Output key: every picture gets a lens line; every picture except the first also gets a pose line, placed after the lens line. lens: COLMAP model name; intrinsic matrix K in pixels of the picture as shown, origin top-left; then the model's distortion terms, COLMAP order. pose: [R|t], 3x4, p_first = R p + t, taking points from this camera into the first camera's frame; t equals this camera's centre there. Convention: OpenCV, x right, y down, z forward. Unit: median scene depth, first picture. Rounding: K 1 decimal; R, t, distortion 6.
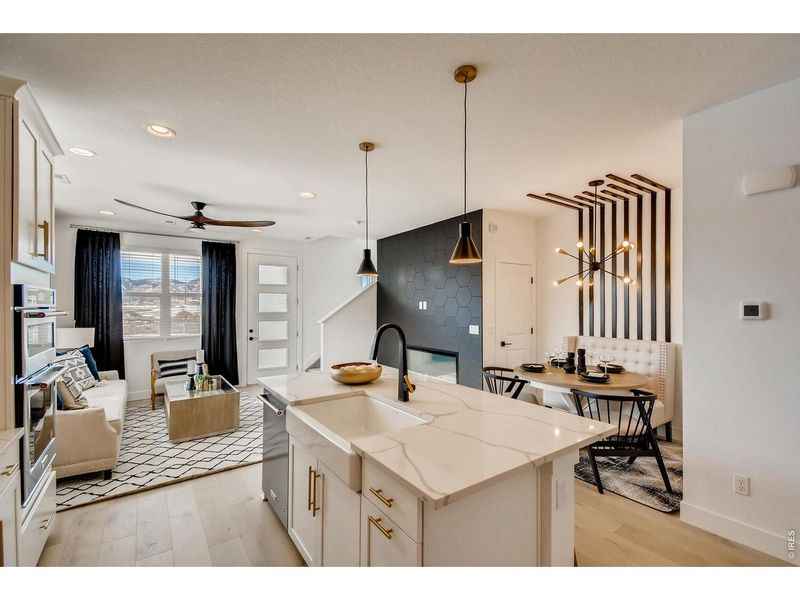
lens RADIAL K [[354.9, 0, 403.0], [0, 354.9, 303.3], [0, 0, 1]] dist [0.048738, -0.025306]
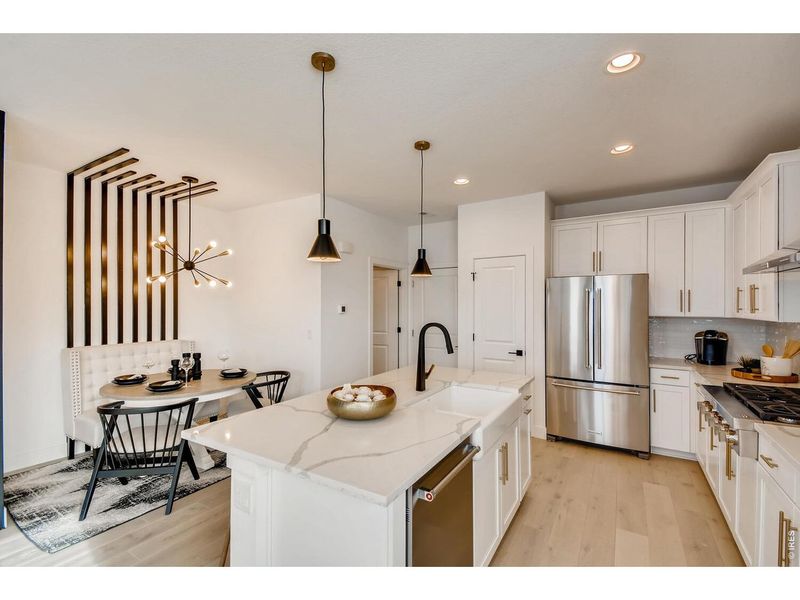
lens RADIAL K [[354.9, 0, 403.0], [0, 354.9, 303.3], [0, 0, 1]] dist [0.048738, -0.025306]
pose [[-0.396672, 0.008431, 0.917922, -0.382219], [-0.008156, 0.999886, -0.012708, 0.004330], [-0.917924, -0.012527, -0.396558, 0.575258]]
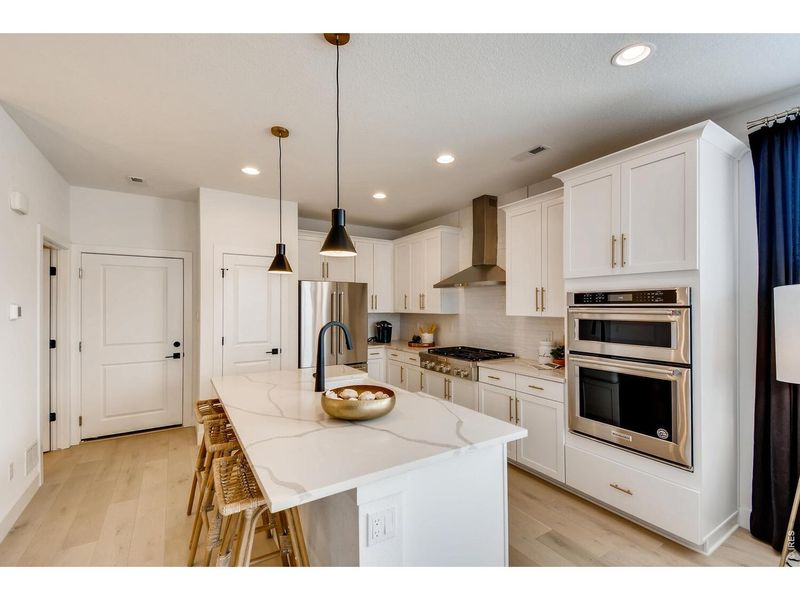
lens RADIAL K [[354.9, 0, 403.0], [0, 354.9, 303.3], [0, 0, 1]] dist [0.048738, -0.025306]
pose [[-0.998283, 0.003742, 0.058463, -0.120675], [0.002792, 0.999863, -0.016318, 0.006274], [-0.058516, -0.016126, -0.998156, 0.805066]]
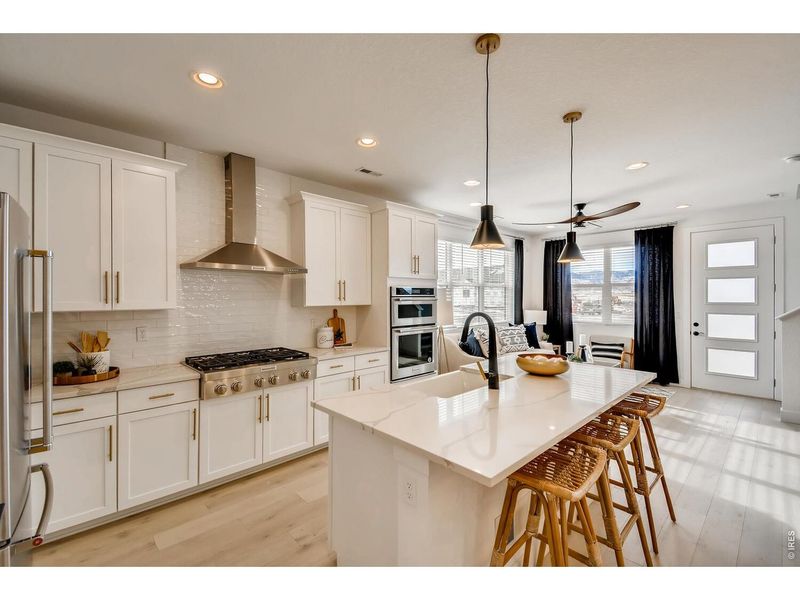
lens RADIAL K [[354.2, 0, 404.6], [0, 354.2, 296.5], [0, 0, 1]] dist [0.024966, -0.000221]
pose [[0.146698, 0.000041, -0.989181, 0.373880], [0.011408, 0.999933, 0.001734, 0.002617], [0.989116, -0.011539, 0.146687, 0.232205]]
